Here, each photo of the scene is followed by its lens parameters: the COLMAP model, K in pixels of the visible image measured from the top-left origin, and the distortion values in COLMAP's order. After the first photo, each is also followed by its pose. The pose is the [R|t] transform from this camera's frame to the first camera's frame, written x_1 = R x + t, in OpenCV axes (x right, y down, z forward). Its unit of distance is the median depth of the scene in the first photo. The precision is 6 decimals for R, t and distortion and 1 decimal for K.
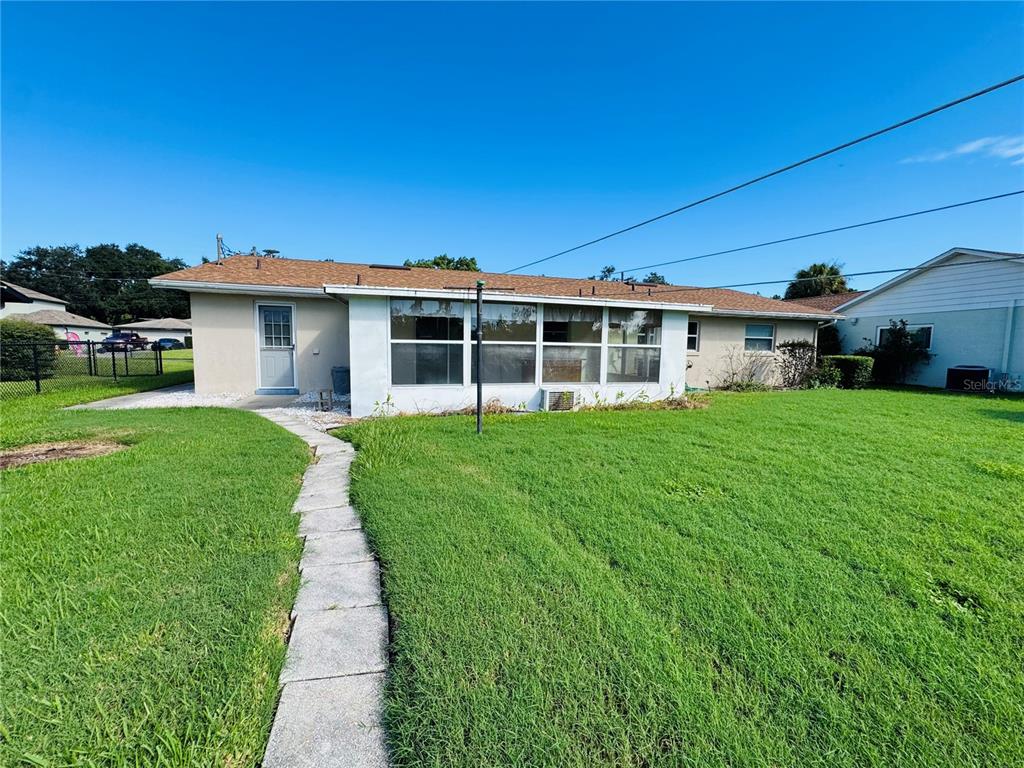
lens RADIAL K [[408.0, 0, 510.4], [0, 408.0, 384.1], [0, 0, 1]] dist [-0.002337, 0.000204]
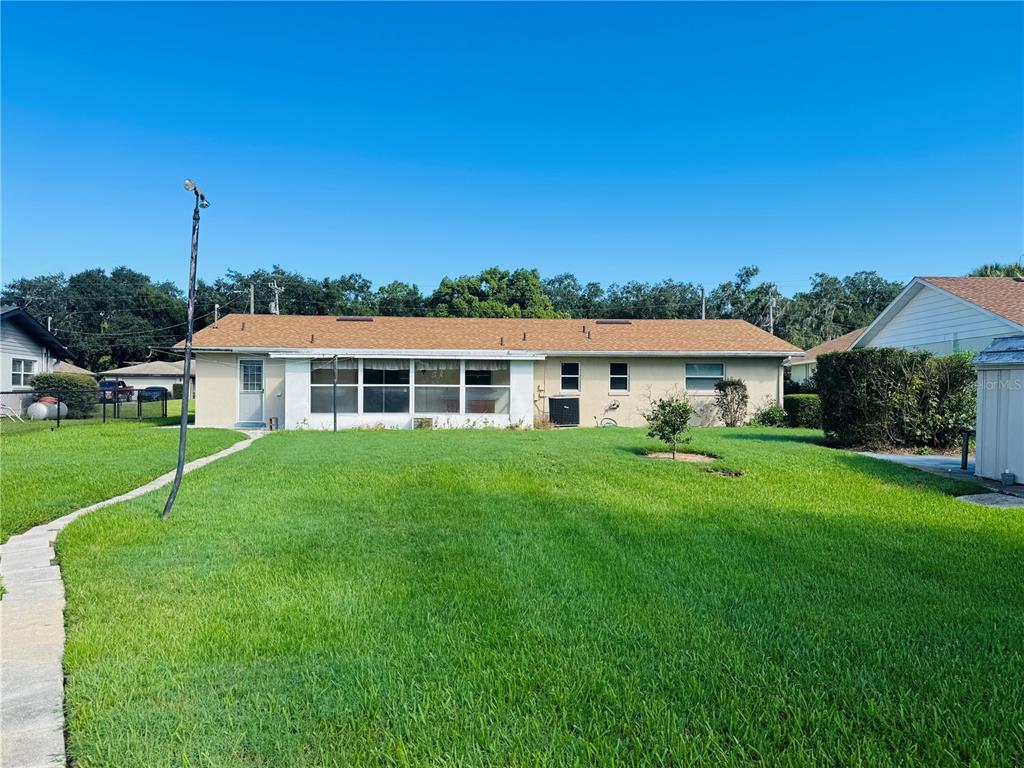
lens RADIAL K [[712.6, 0, 512.0], [0, 712.6, 384.0], [0, 0, 1]] dist [0.077668, -0.089053]
pose [[0.974943, -0.014706, -0.221966, 0.176574], [-0.008927, 0.994422, -0.105092, 0.028414], [0.222274, 0.104440, 0.969374, -0.247580]]
